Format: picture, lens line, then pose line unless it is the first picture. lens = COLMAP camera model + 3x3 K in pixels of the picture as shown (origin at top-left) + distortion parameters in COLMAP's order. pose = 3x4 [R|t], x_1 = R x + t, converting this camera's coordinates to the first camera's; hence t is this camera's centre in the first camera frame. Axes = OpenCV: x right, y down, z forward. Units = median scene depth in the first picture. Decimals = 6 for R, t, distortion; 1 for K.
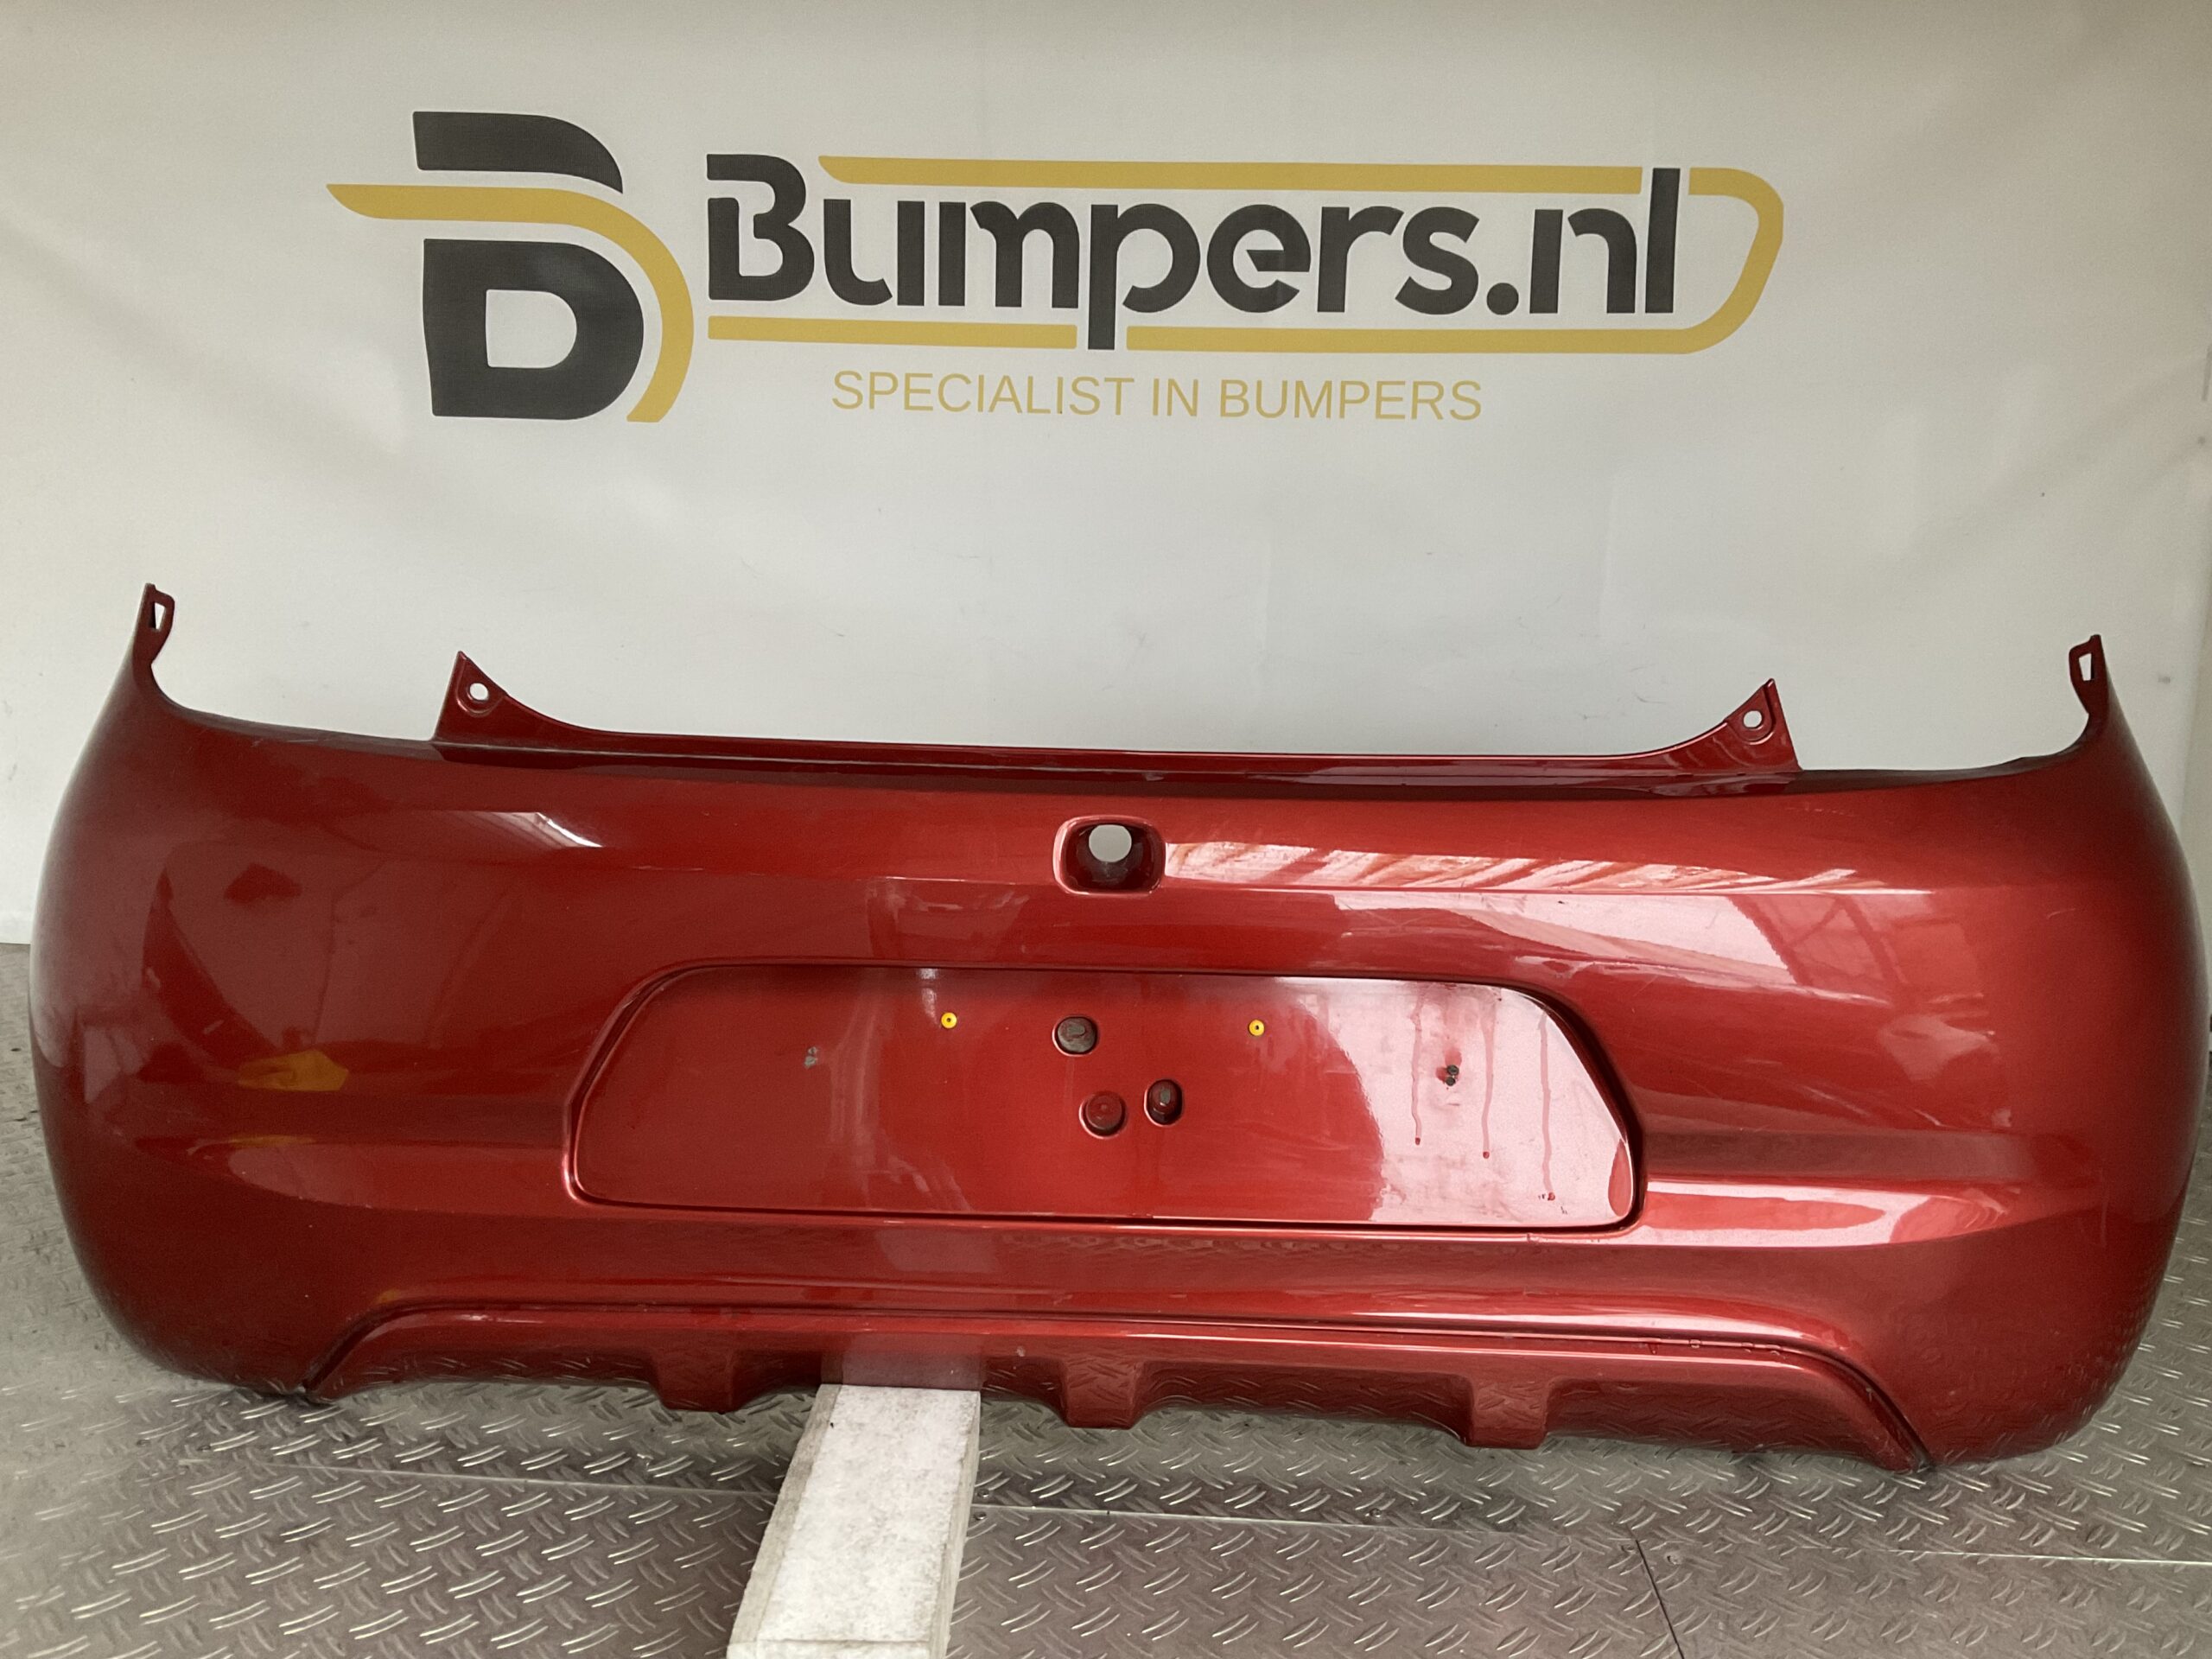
lens RADIAL K [[1864.3, 0, 1099.7], [0, 1864.3, 831.0], [0, 0, 1]] dist [0.016191, -0.034228]
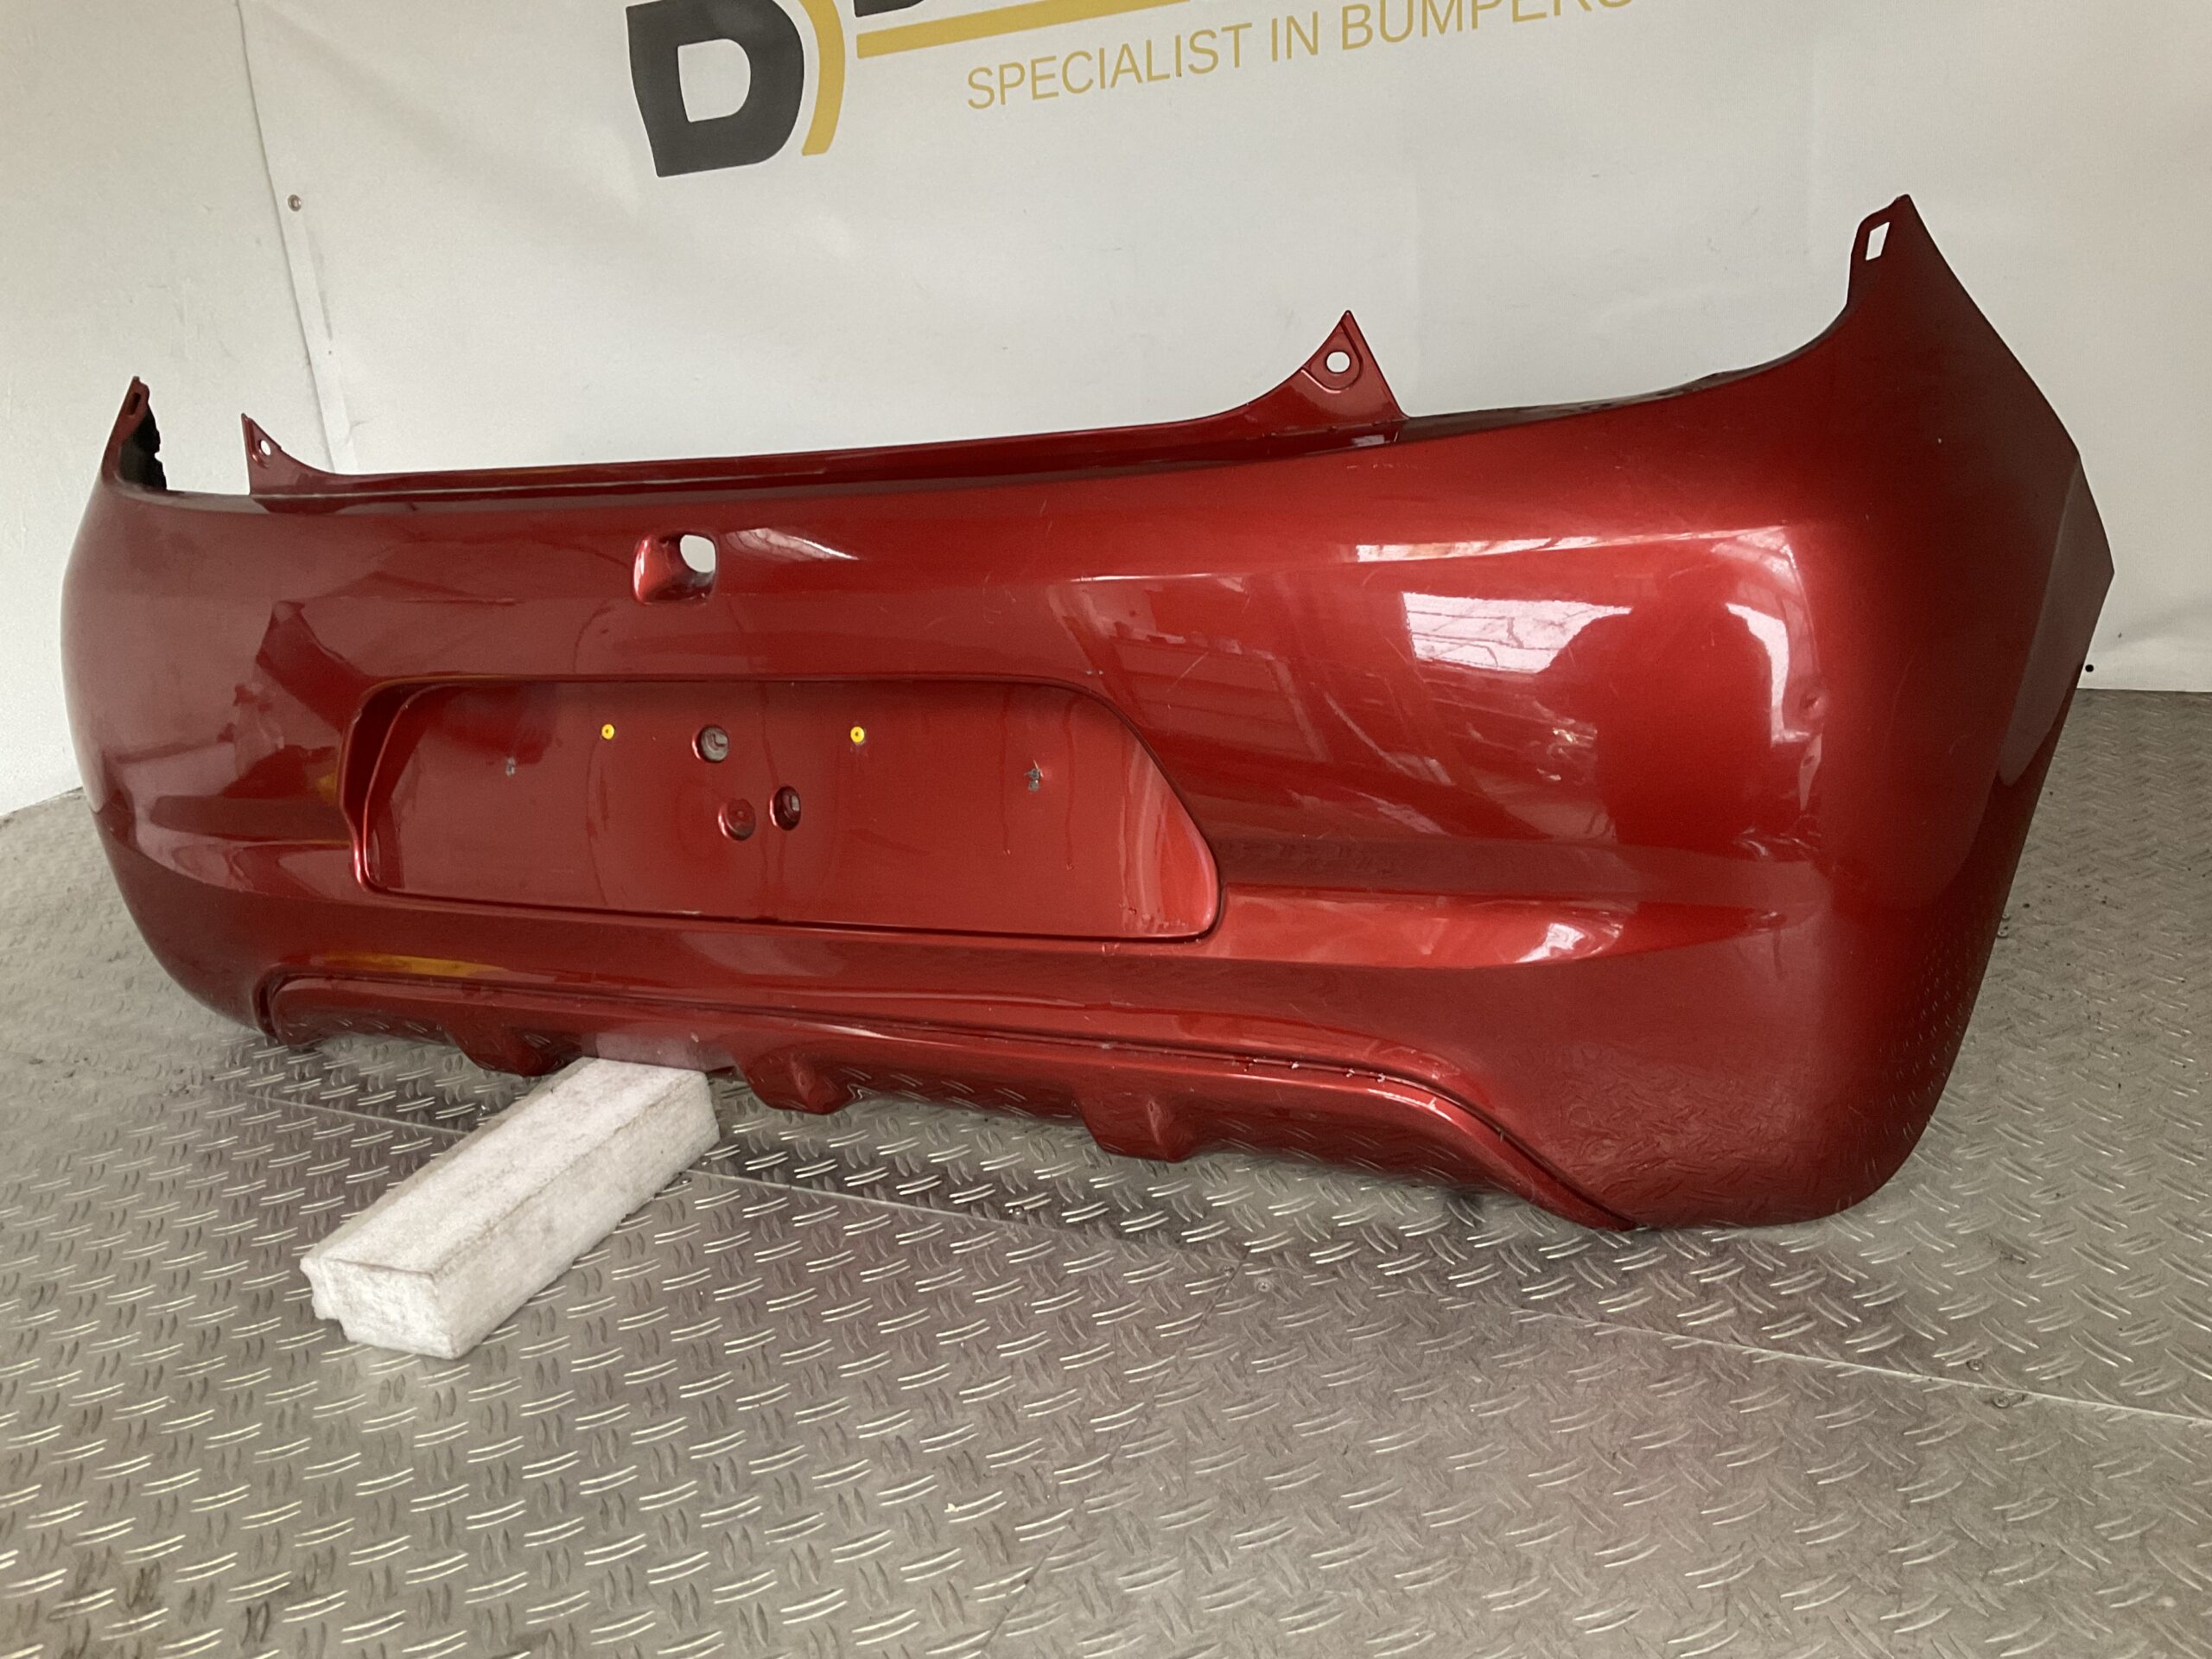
lens RADIAL K [[1864.3, 0, 1099.0], [0, 1864.3, 840.2], [0, 0, 1]] dist [0.016191, -0.034228]
pose [[0.901499, 0.008393, -0.432701, 0.350575], [0.061246, 0.987275, 0.146753, 0.013496], [0.428427, -0.158799, 0.889513, 0.091774]]
